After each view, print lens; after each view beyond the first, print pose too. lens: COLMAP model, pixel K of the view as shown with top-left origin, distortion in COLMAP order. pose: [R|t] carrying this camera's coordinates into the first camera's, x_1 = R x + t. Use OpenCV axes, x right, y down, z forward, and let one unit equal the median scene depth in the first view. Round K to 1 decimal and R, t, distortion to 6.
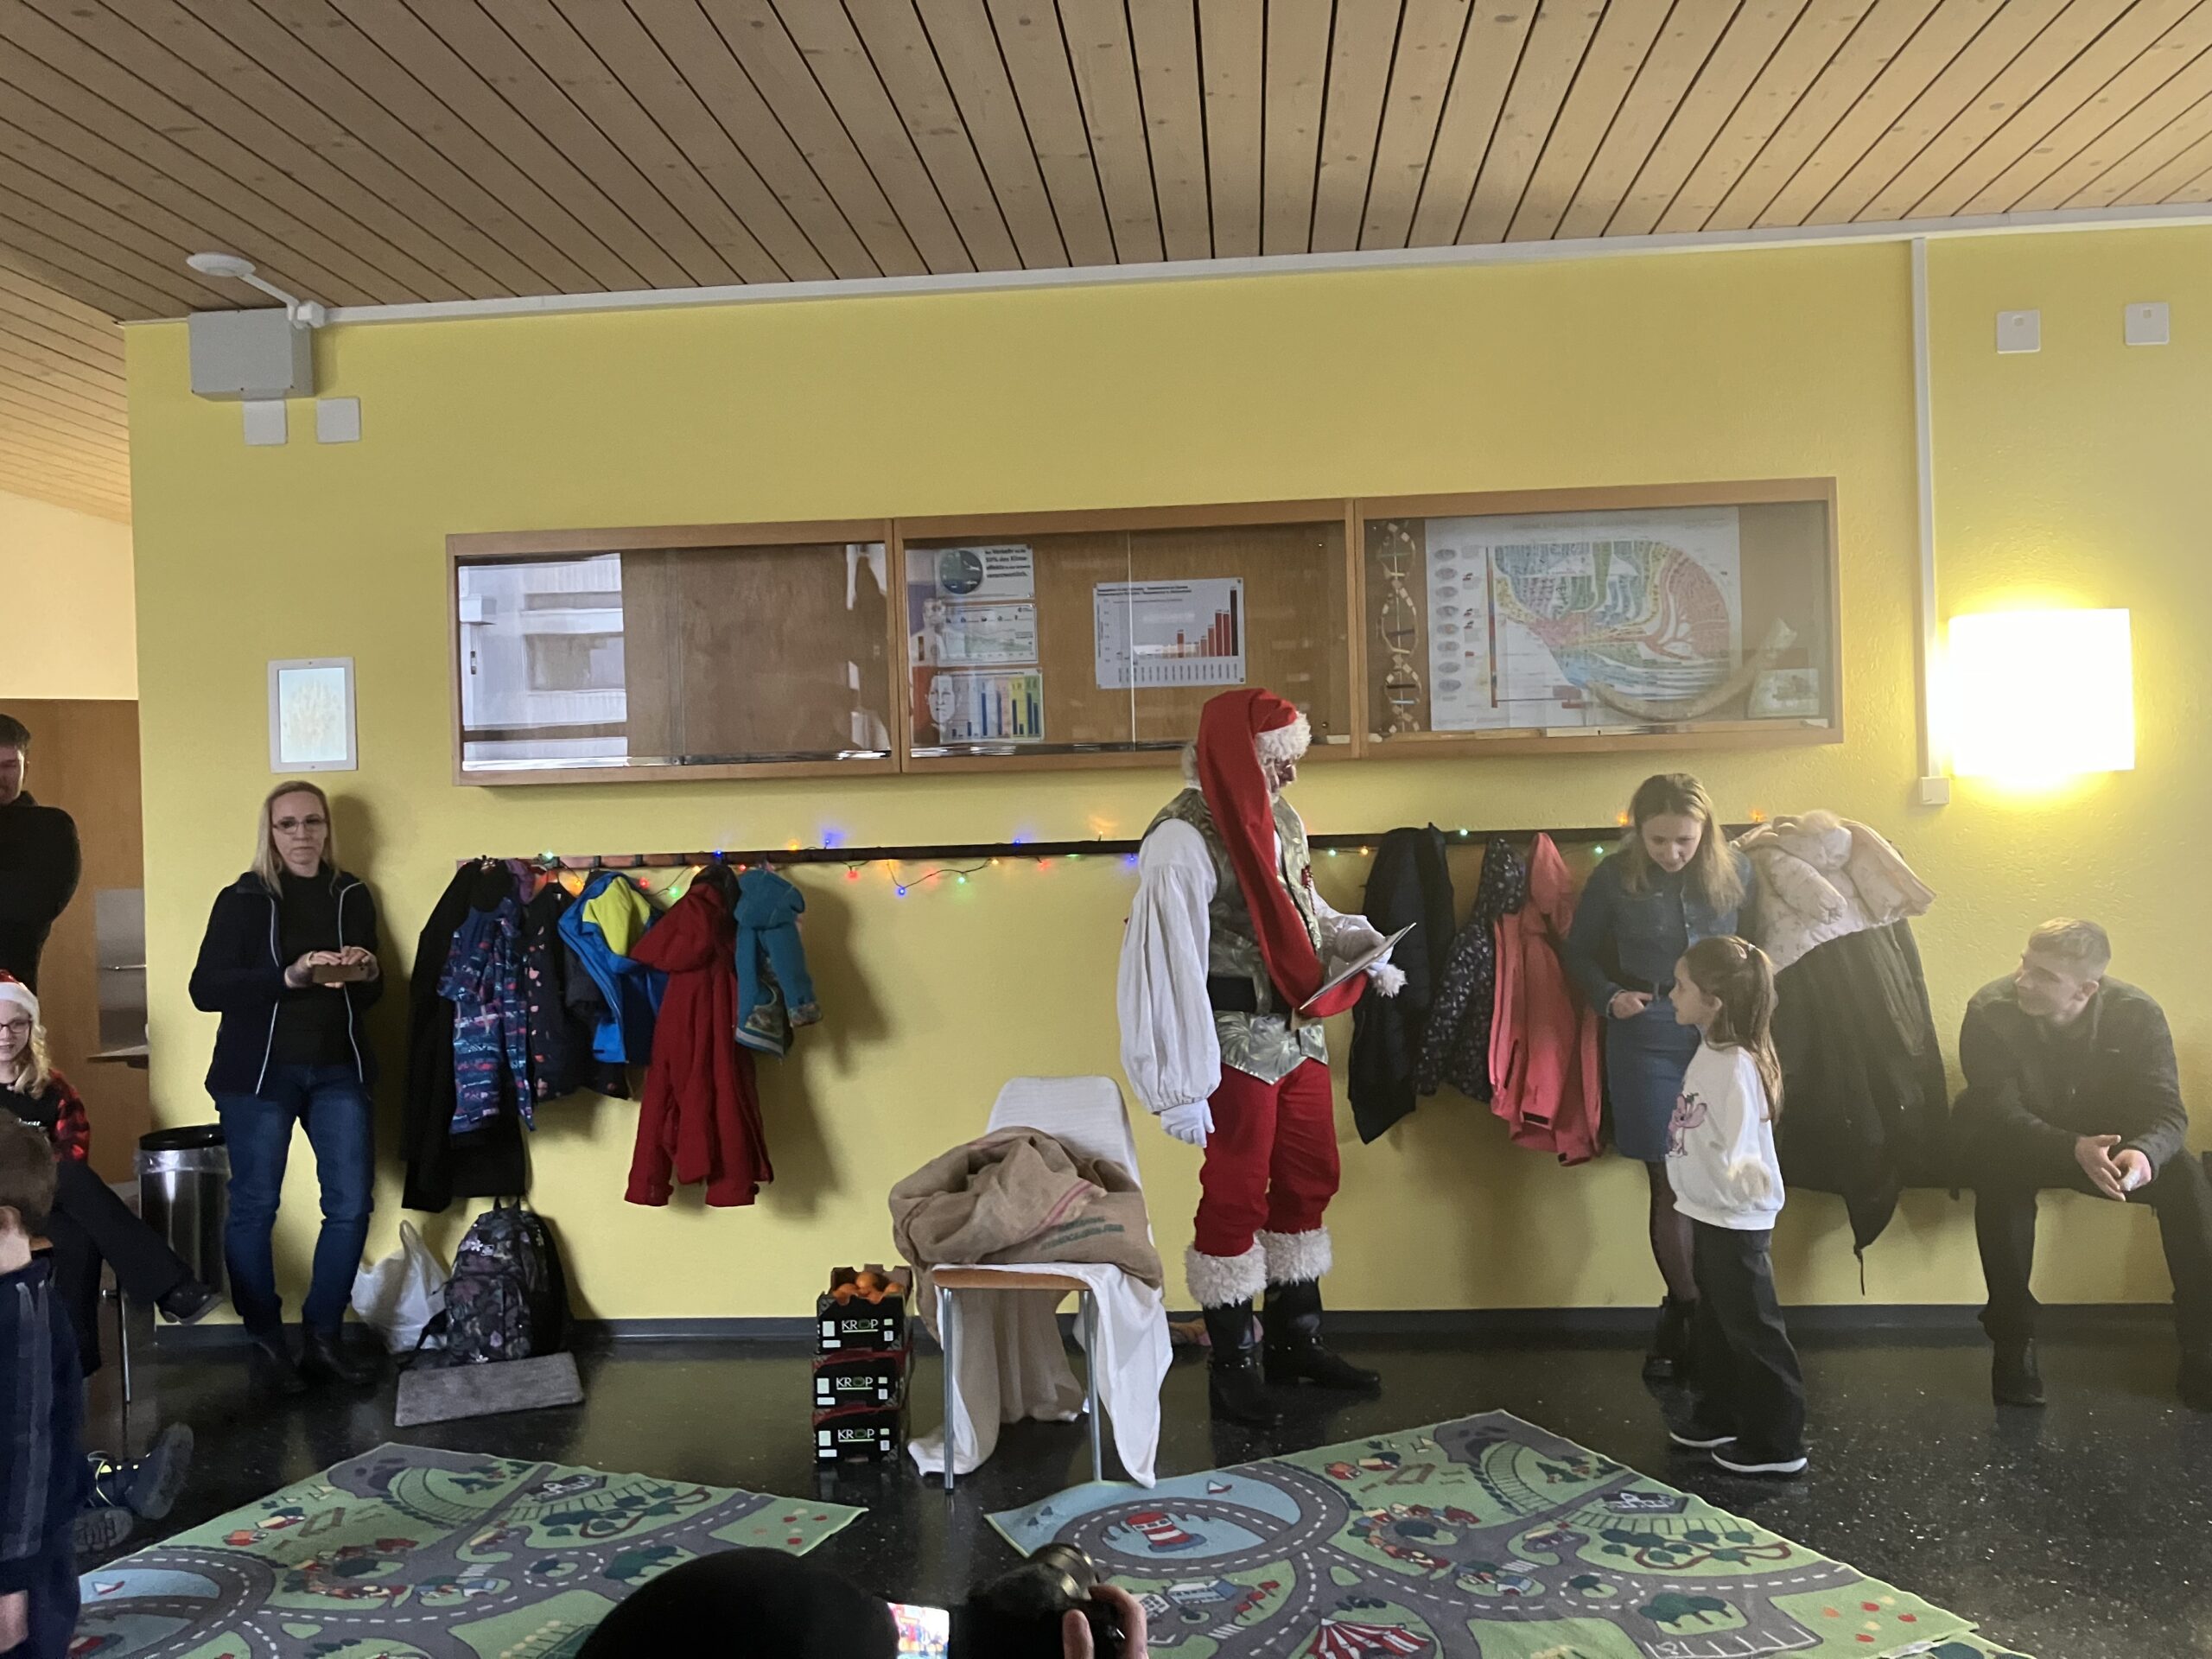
lens RADIAL K [[1834.8, 0, 1114.0], [0, 1834.8, 817.1], [0, 0, 1]] dist [0.027162, -0.019297]
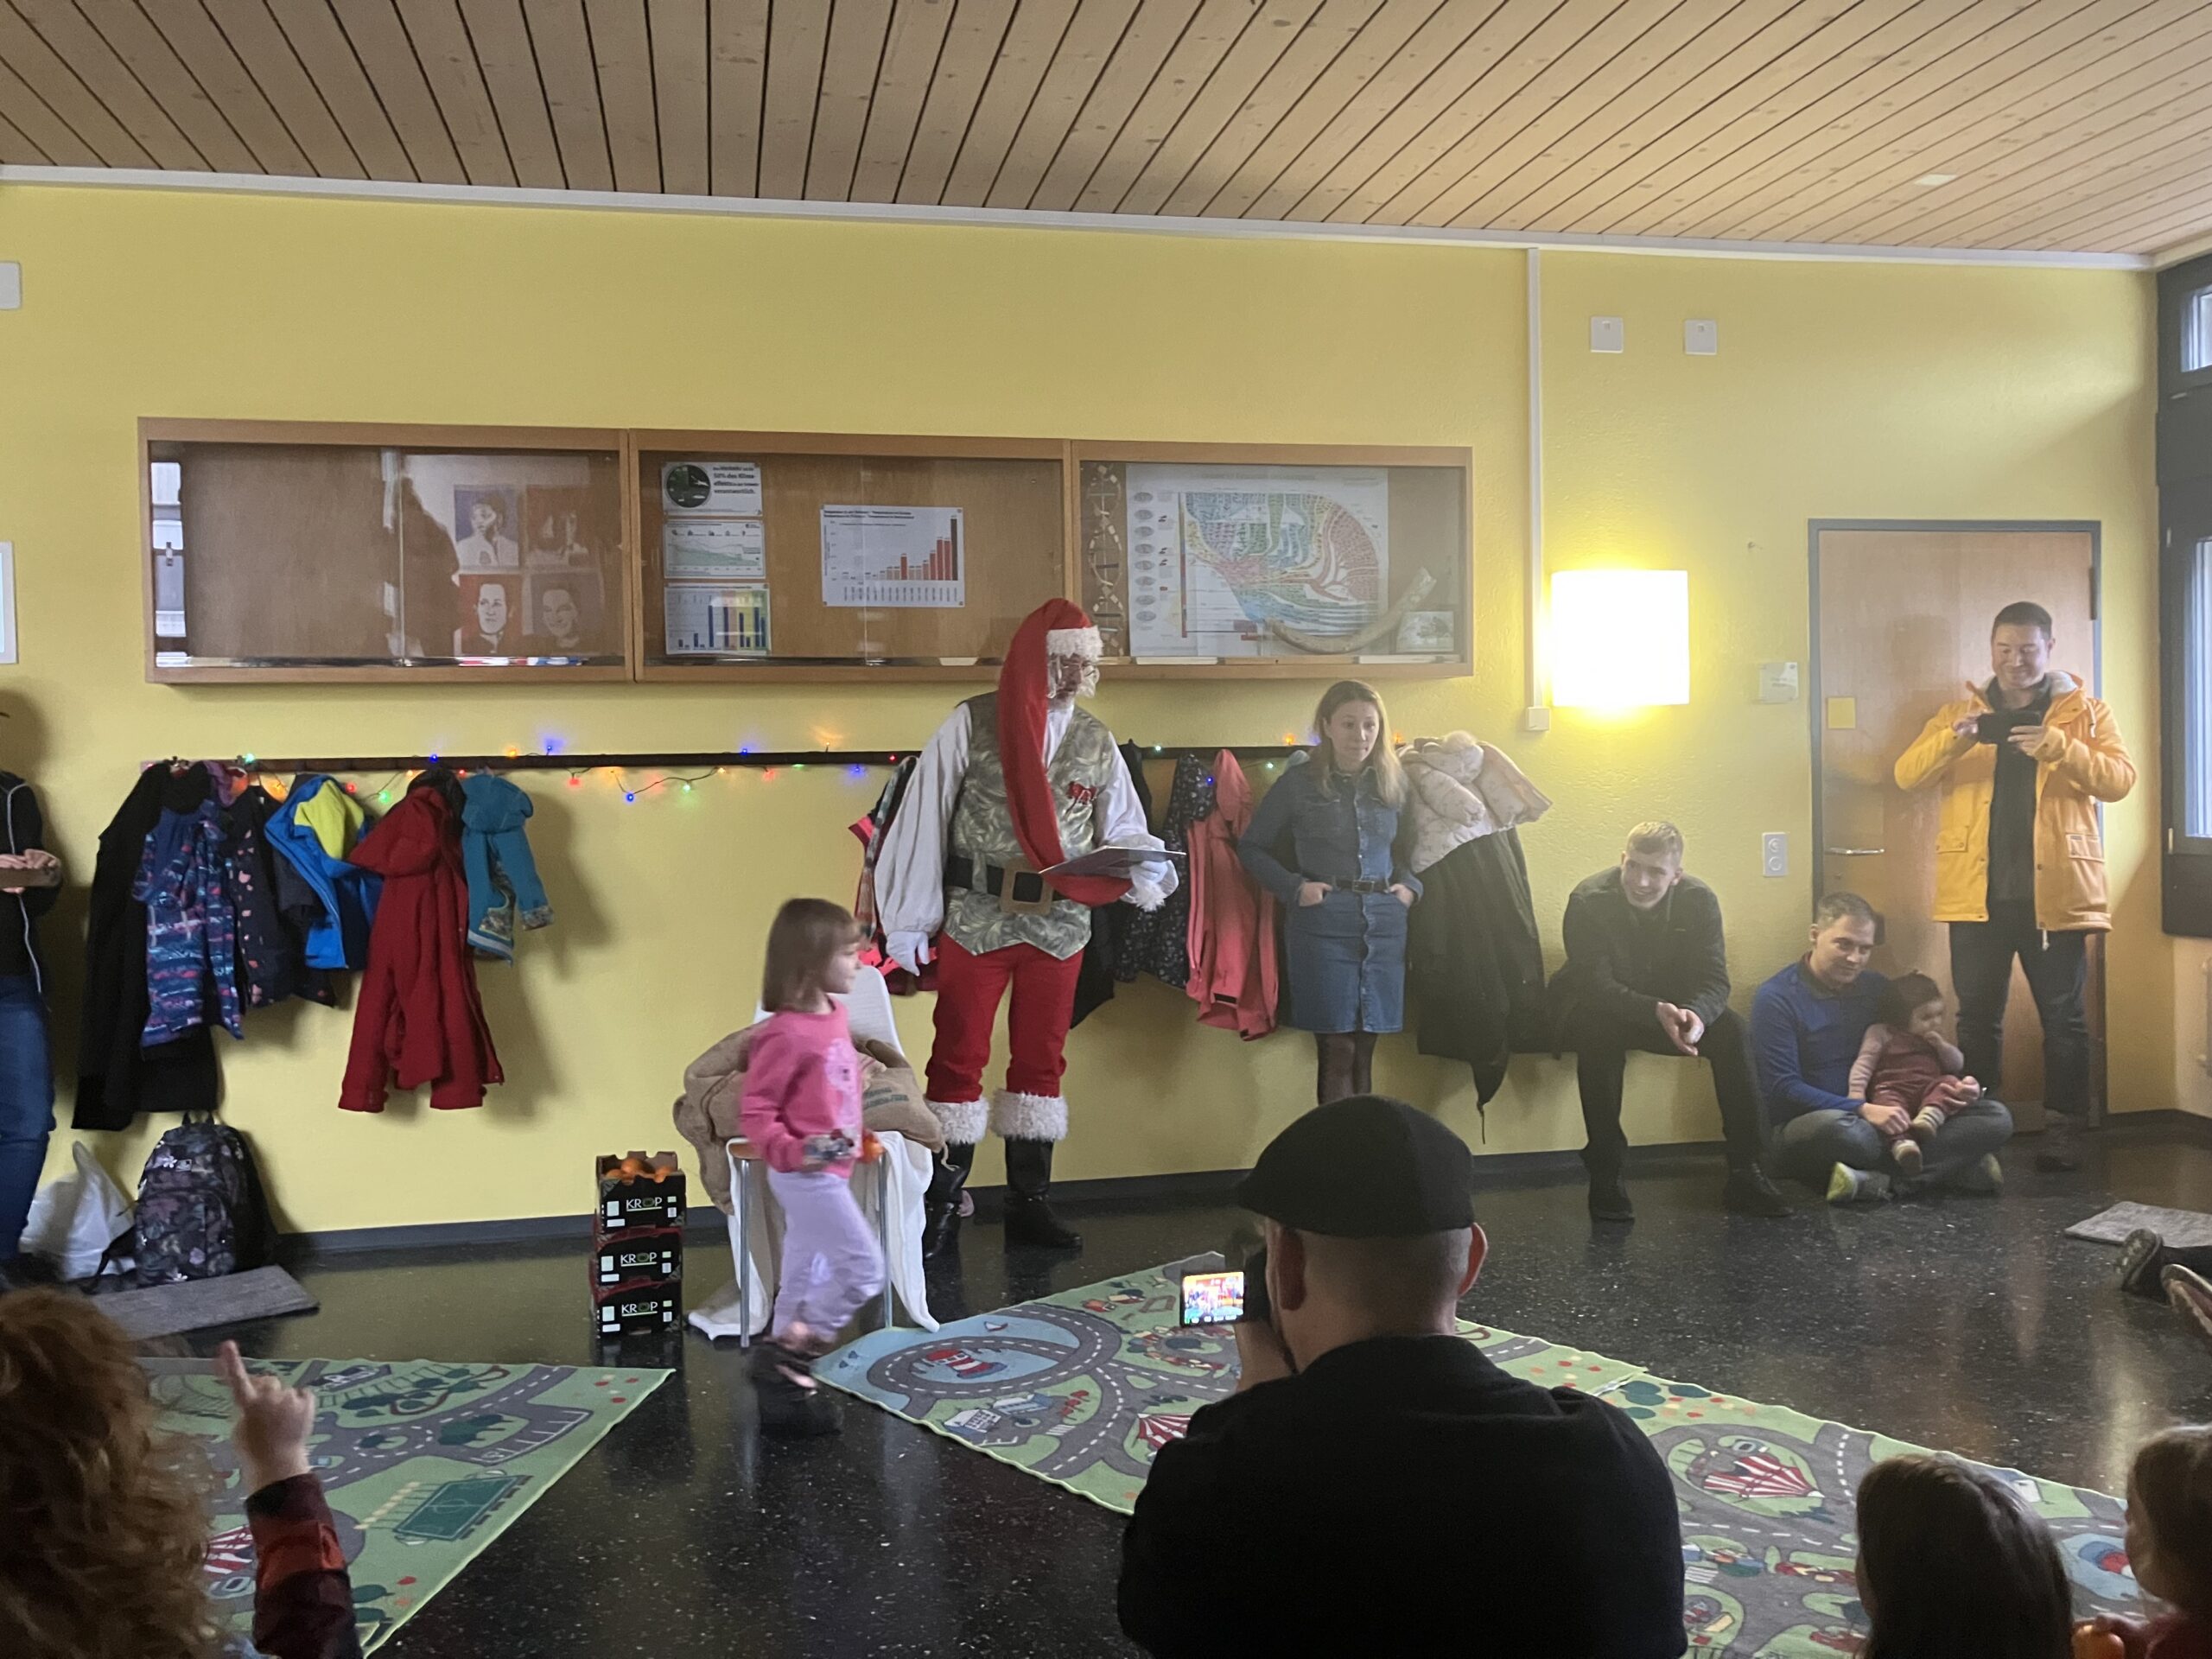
lens RADIAL K [[1834.8, 0, 1099.1], [0, 1834.8, 805.2], [0, 0, 1]] dist [0.027162, -0.019297]
pose [[0.960985, 0.007926, 0.276486, -0.151069], [-0.012696, 0.999800, 0.015466, 0.026264], [-0.276308, -0.018372, 0.960893, -0.056545]]
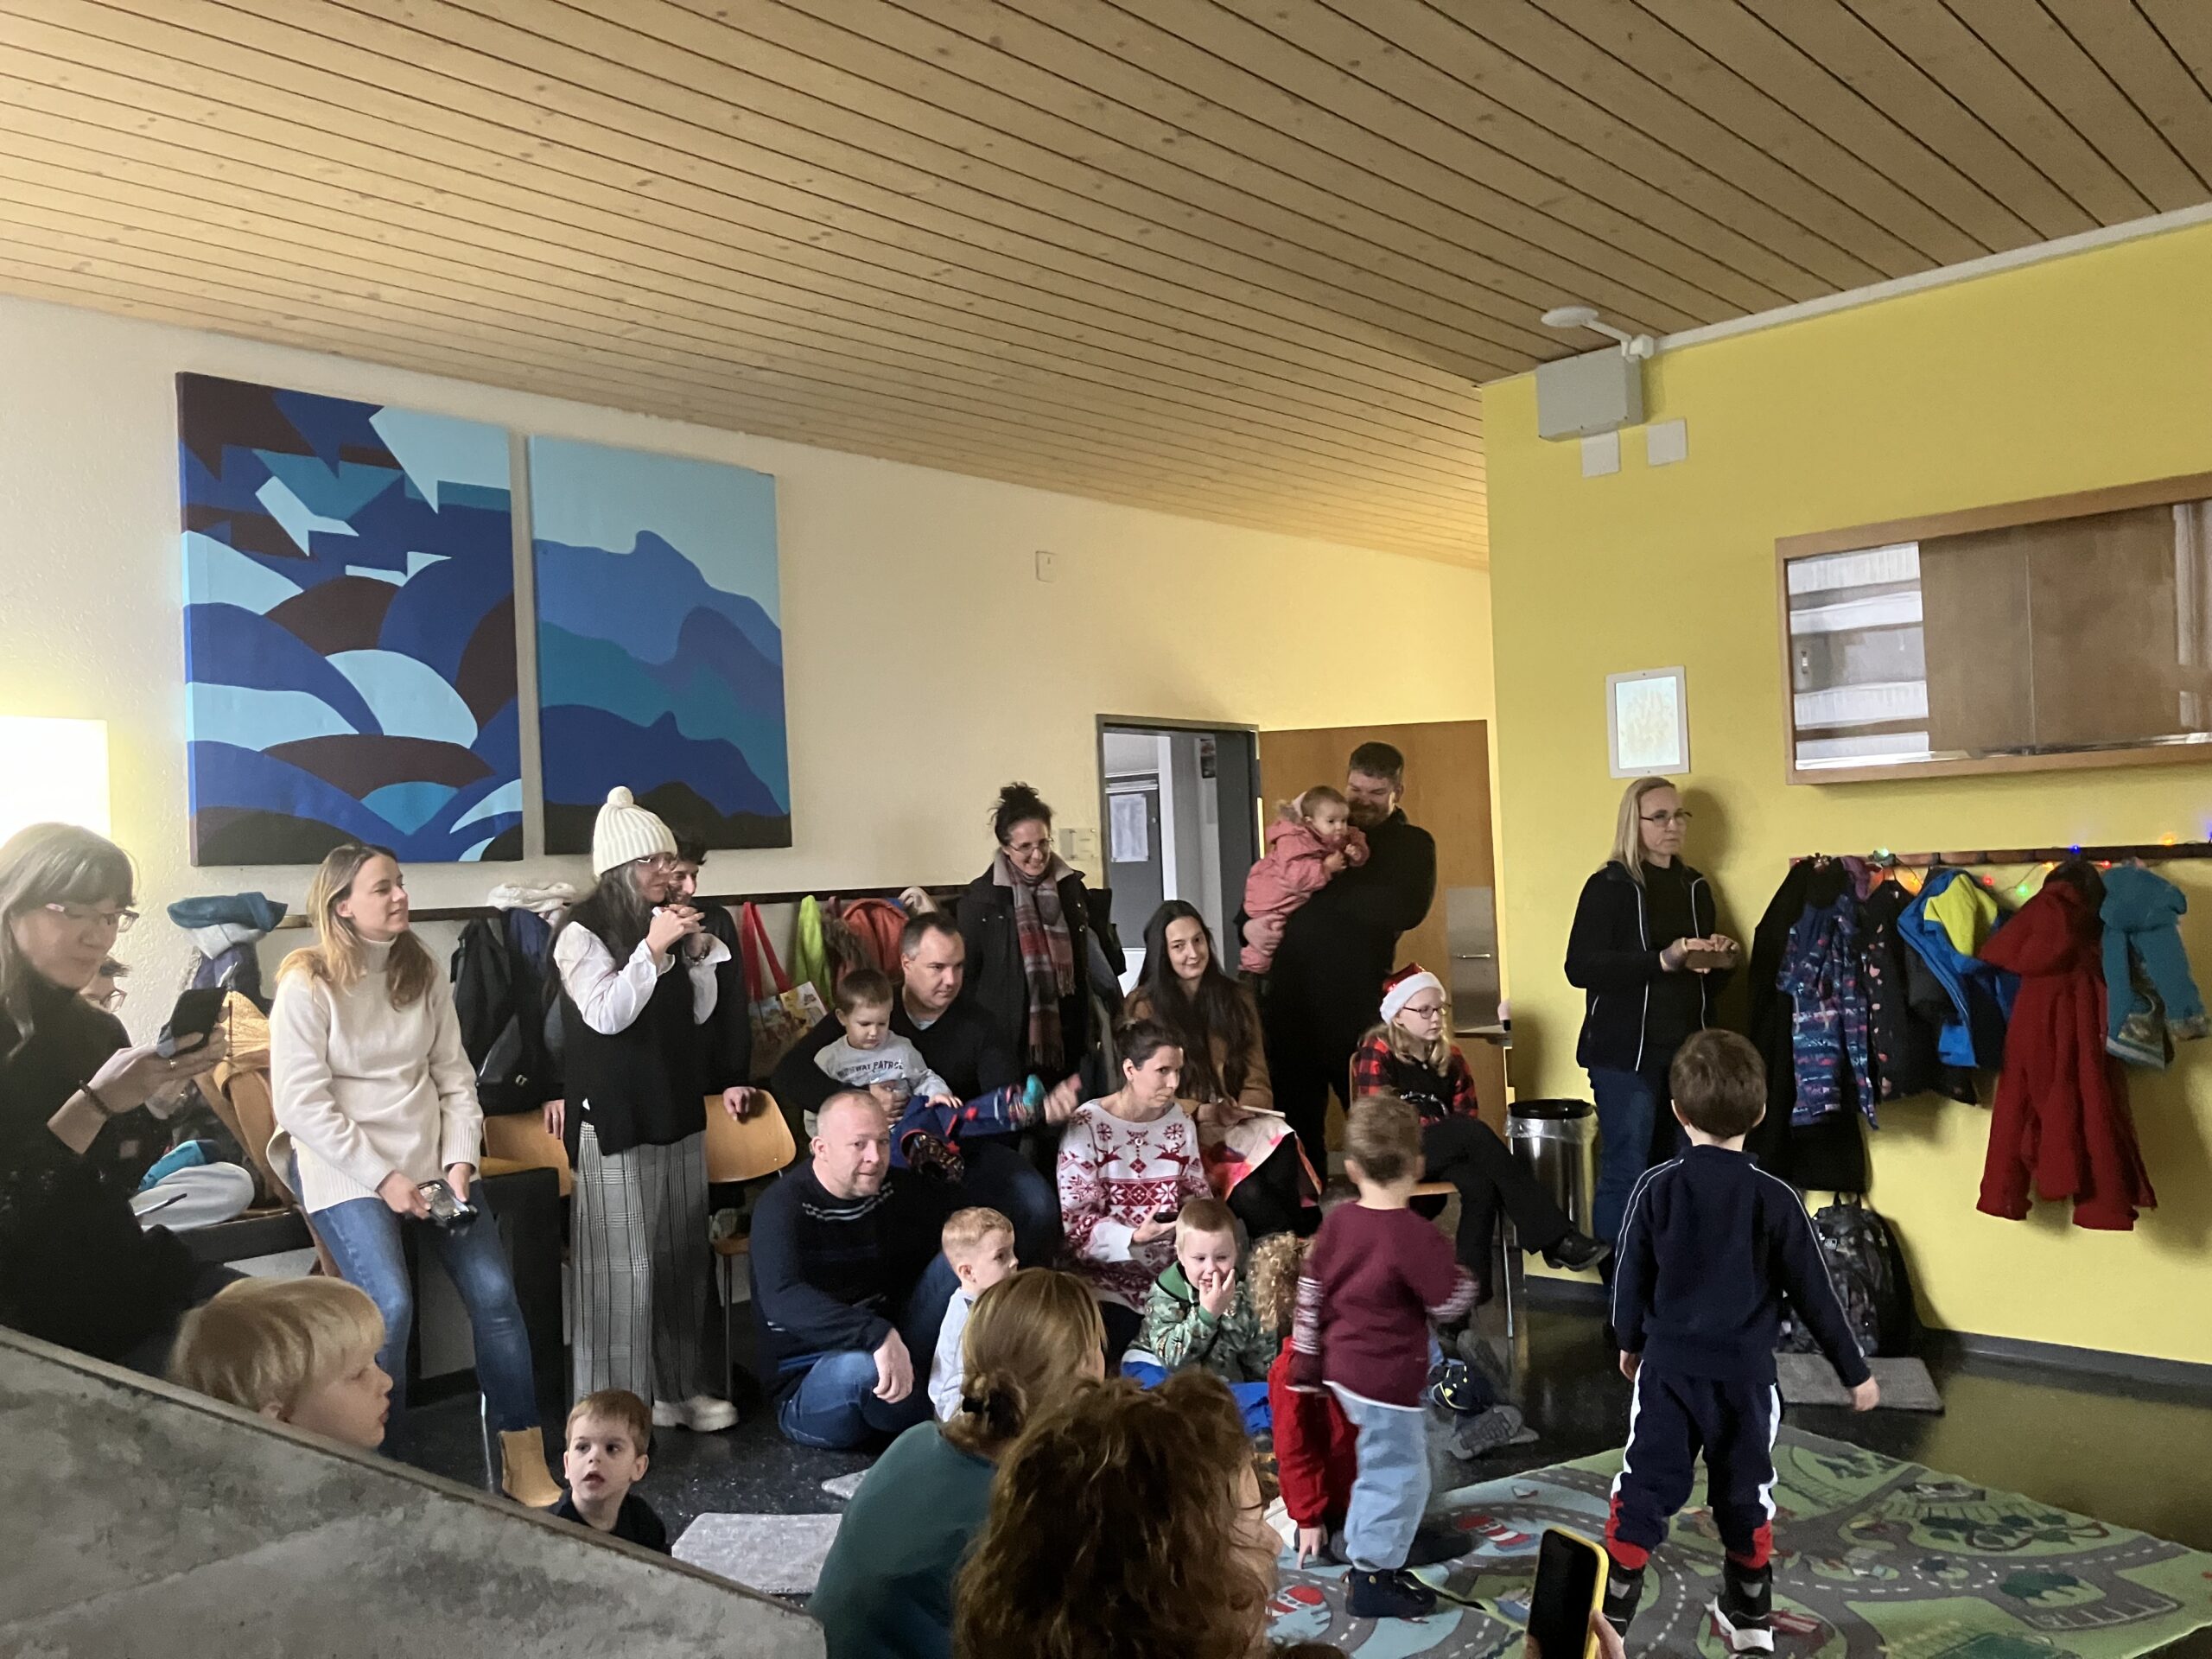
lens RADIAL K [[1834.8, 0, 1108.9], [0, 1834.8, 842.6], [0, 0, 1]] dist [0.027162, -0.019297]
pose [[0.792595, -0.012395, -0.609622, -0.035759], [0.019281, 0.999803, 0.004740, 0.002976], [0.609443, -0.015511, 0.792678, -0.037803]]
